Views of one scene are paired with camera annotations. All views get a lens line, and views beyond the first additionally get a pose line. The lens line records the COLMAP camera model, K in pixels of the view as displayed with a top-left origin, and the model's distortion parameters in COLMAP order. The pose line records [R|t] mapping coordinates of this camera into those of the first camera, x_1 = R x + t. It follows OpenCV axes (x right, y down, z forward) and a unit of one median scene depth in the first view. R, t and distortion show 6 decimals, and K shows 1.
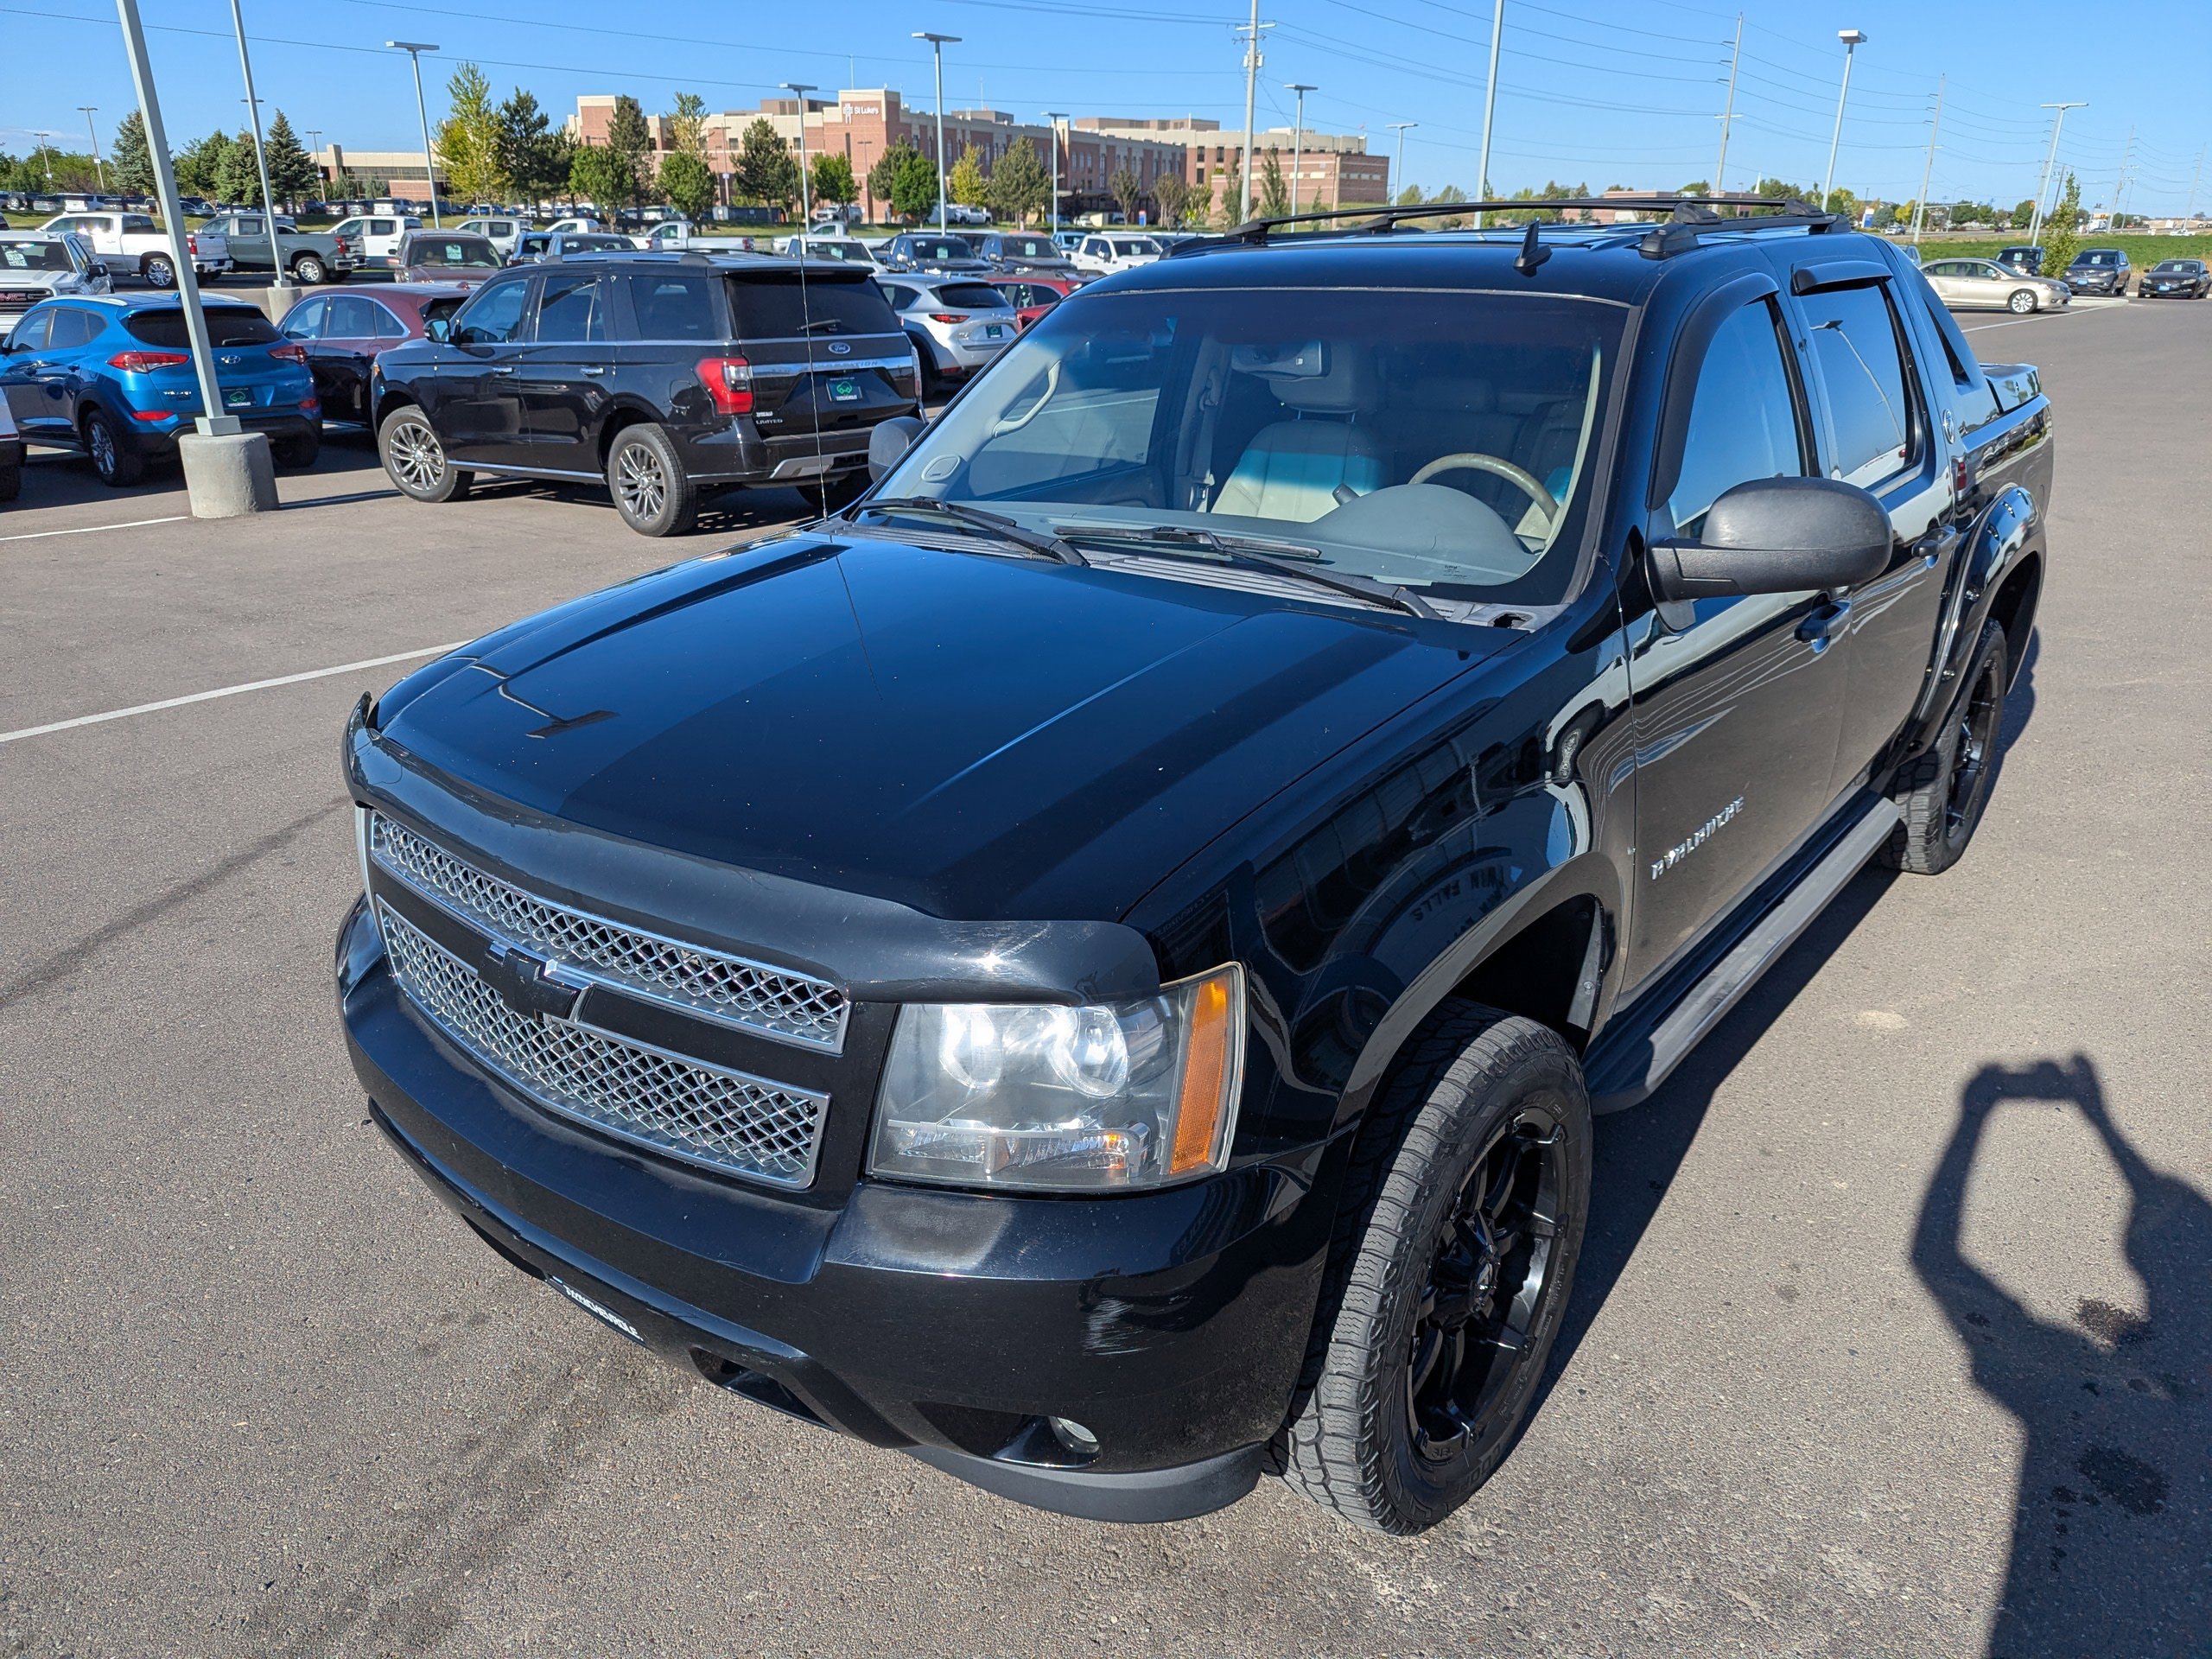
lens RADIAL K [[1567.9, 0, 1093.3], [0, 1567.9, 832.2], [0, 0, 1]] dist [0.042831, -0.036304]
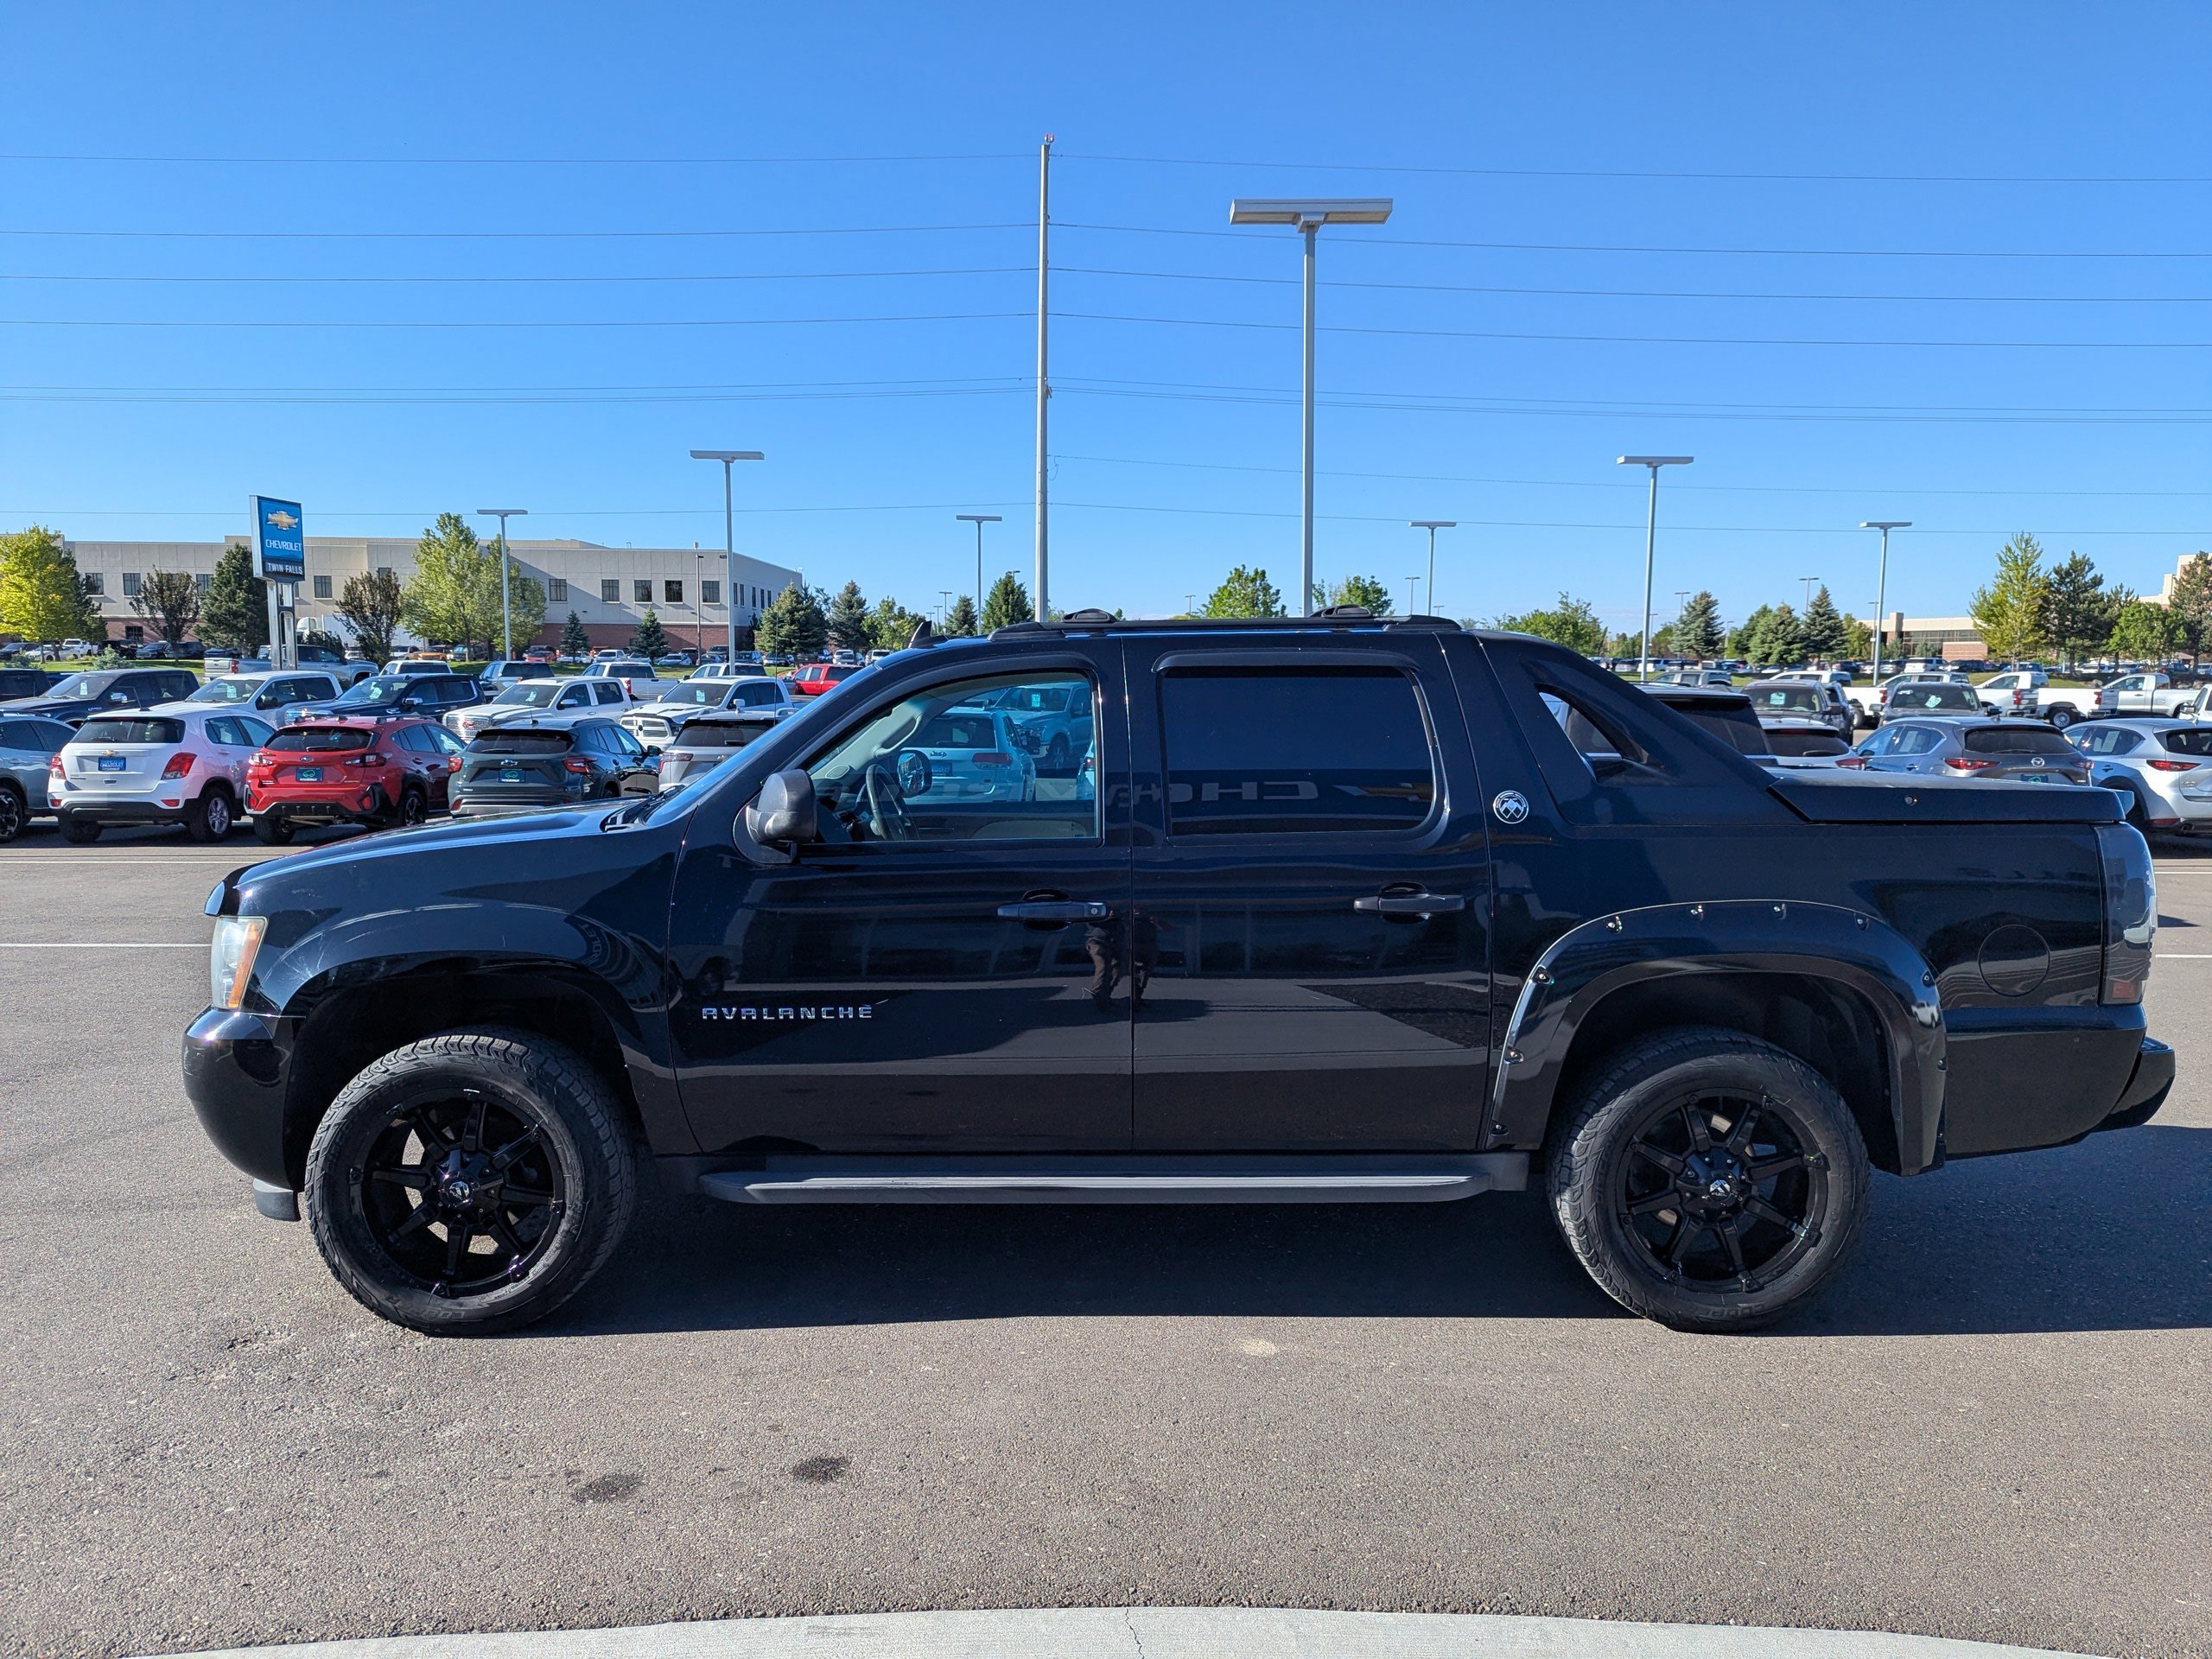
lens RADIAL K [[1567.9, 0, 1129.0], [0, 1567.9, 827.3], [0, 0, 1]] dist [0.042831, -0.036304]
pose [[0.640824, 0.072773, -0.764231, 1.470700], [-0.277559, 0.950117, -0.142265, -0.030281], [0.715756, 0.303286, 0.629056, 0.219087]]
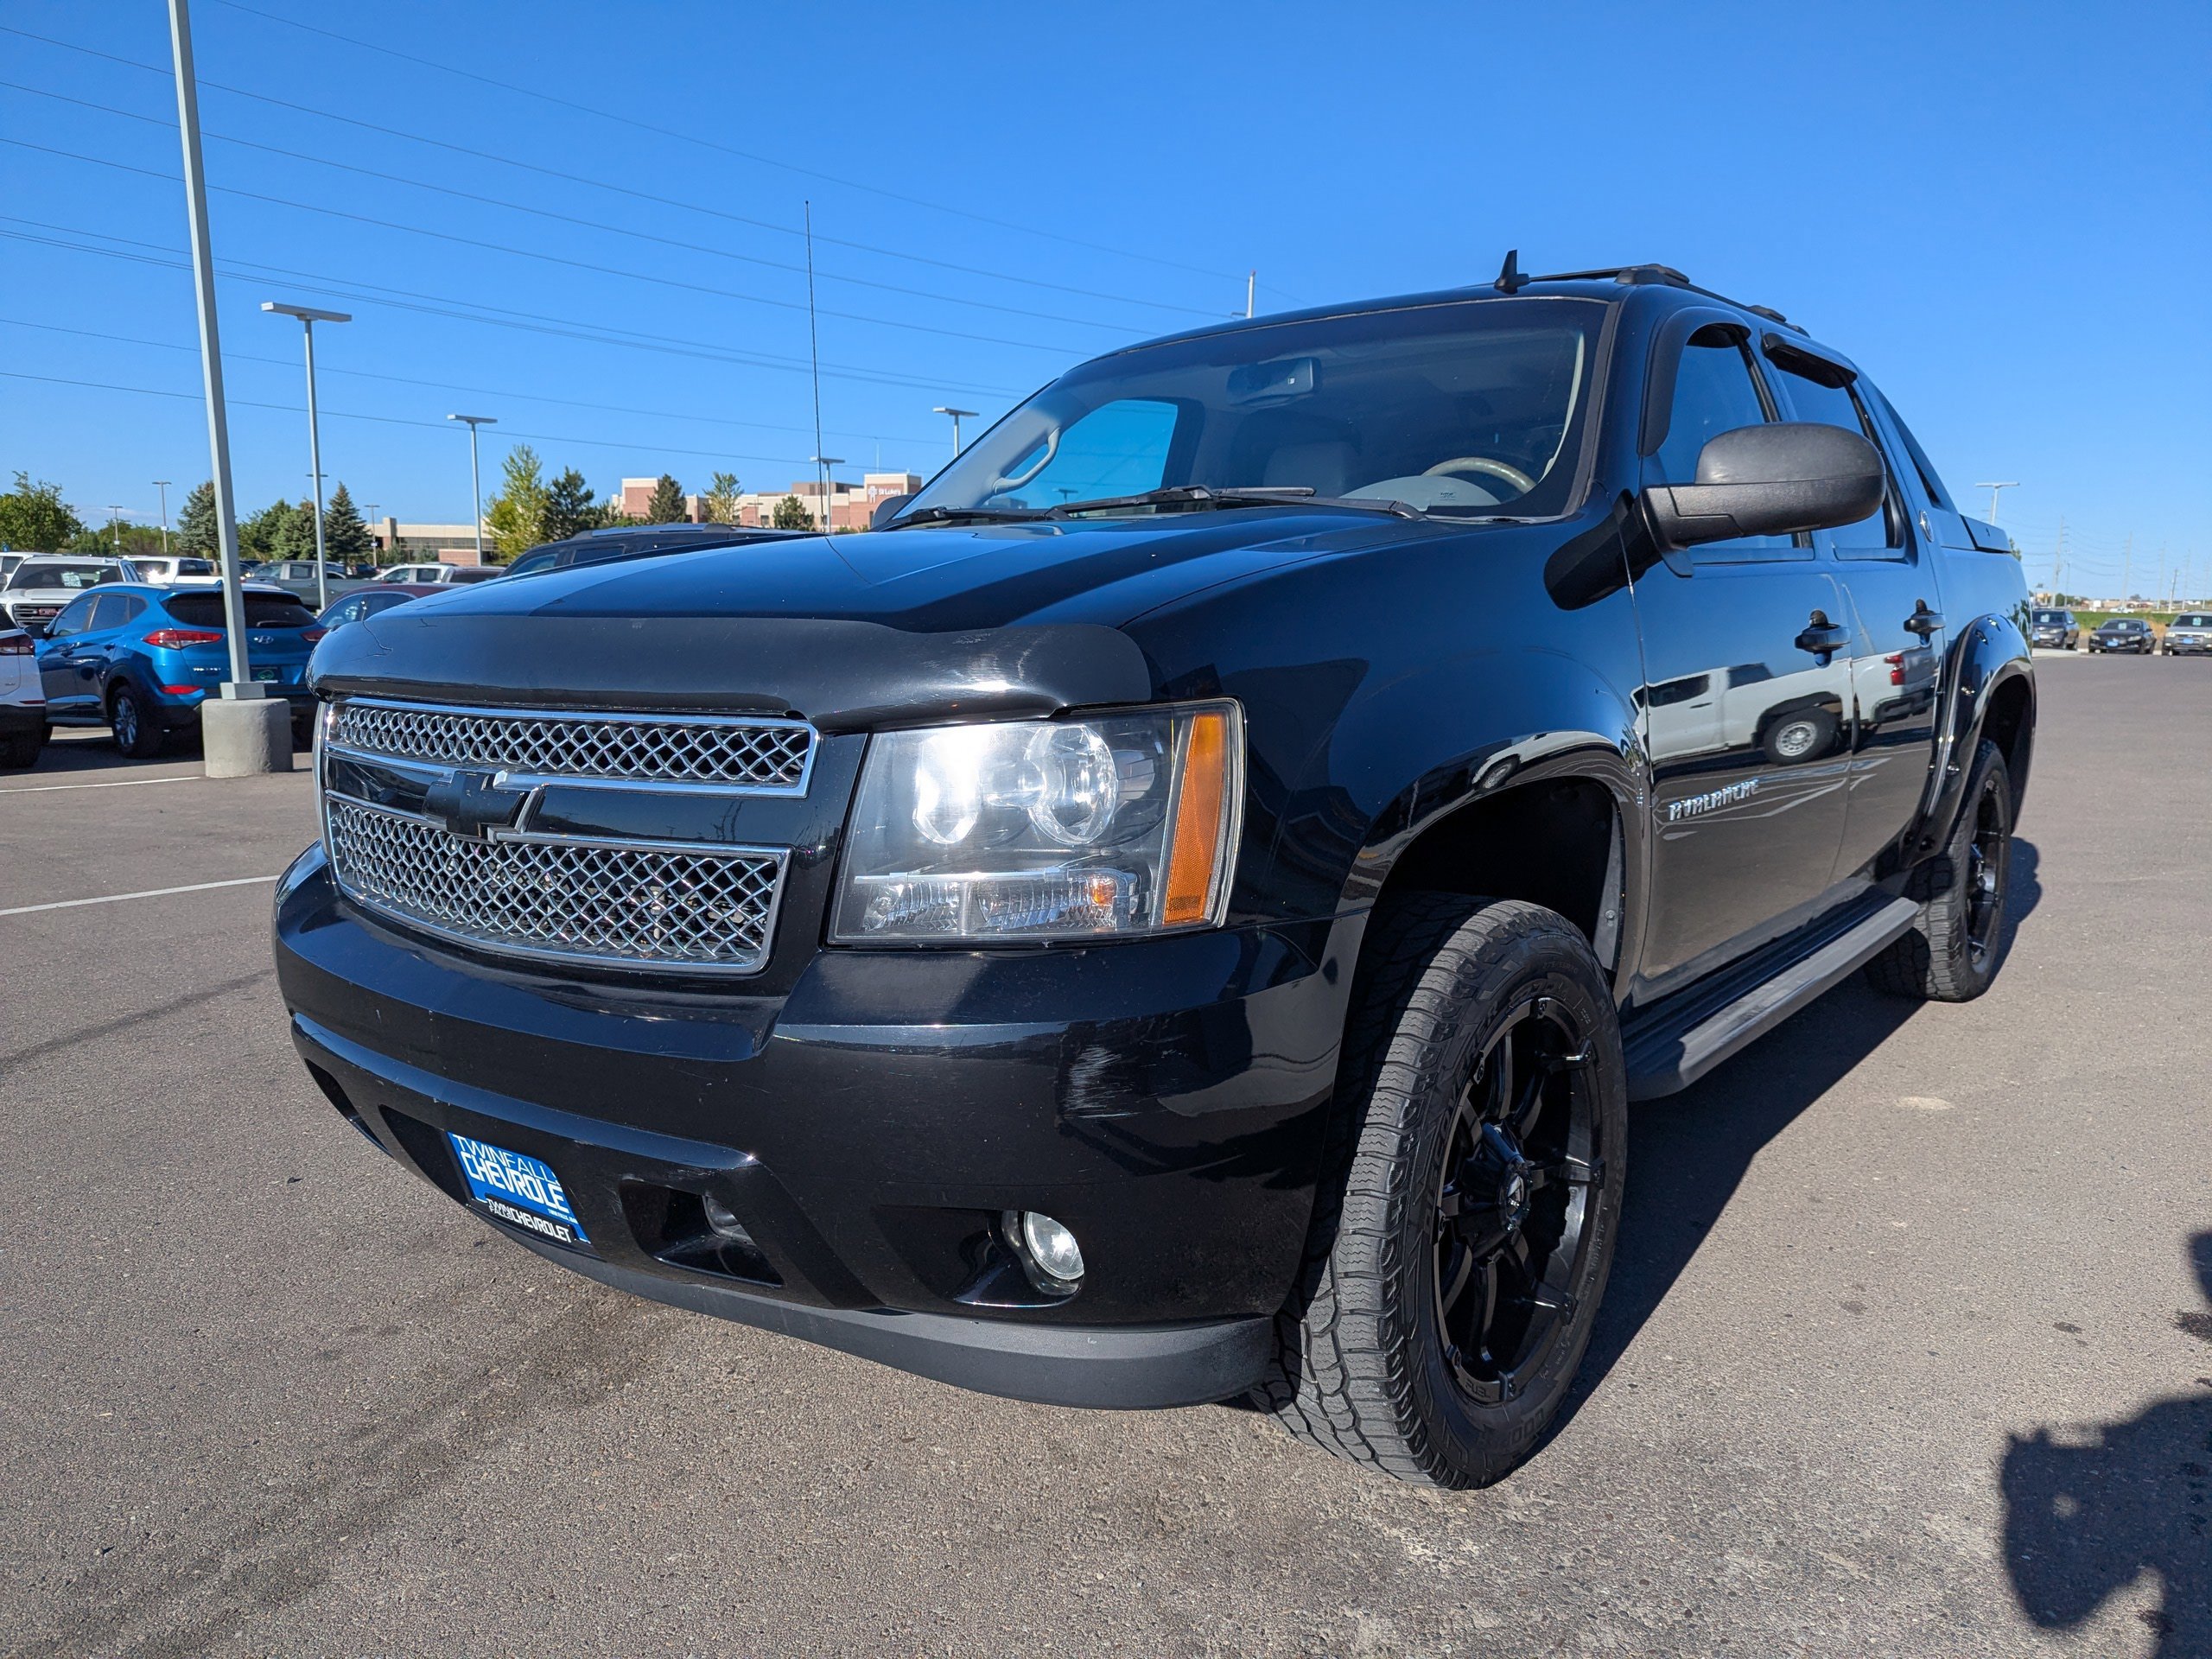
lens RADIAL K [[1567.9, 0, 1108.1], [0, 1567.9, 829.4], [0, 0, 1]] dist [0.042831, -0.036304]
pose [[0.999951, 0.007166, 0.006795, 0.006353], [-0.005509, 0.975848, -0.218380, 0.212048], [-0.008196, 0.218332, 0.975840, 0.061647]]
